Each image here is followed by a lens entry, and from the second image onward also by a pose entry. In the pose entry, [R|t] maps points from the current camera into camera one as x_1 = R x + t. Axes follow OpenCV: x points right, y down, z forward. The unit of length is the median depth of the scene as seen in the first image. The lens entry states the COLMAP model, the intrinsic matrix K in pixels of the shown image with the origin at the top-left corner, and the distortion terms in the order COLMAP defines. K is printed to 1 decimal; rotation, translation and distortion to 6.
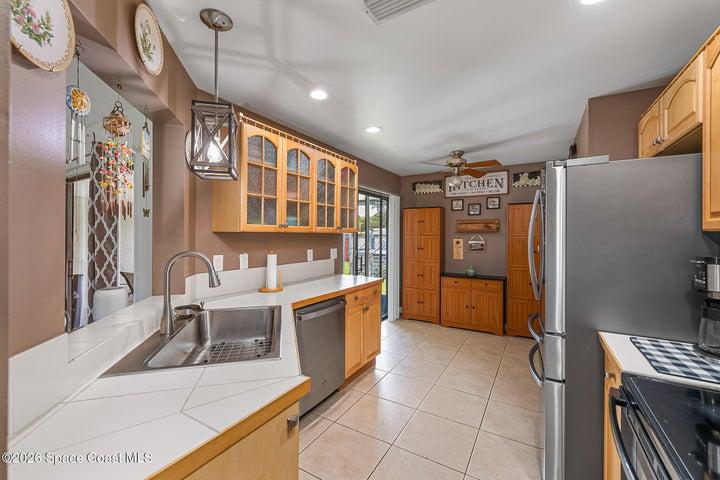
lens RADIAL K [[300.9, 0, 358.5], [0, 300.9, 233.2], [0, 0, 1]] dist [0.013700, 0.000058]
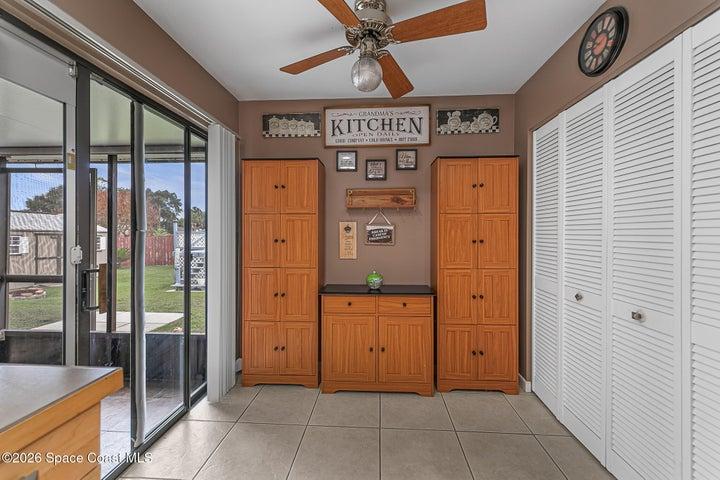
lens RADIAL K [[300.9, 0, 358.5], [0, 300.9, 233.2], [0, 0, 1]] dist [0.013700, 0.000058]
pose [[0.884016, -0.004329, 0.467437, 0.091305], [0.002202, 0.999985, 0.005097, 0.037010], [-0.467452, -0.003476, 0.884012, 0.515692]]
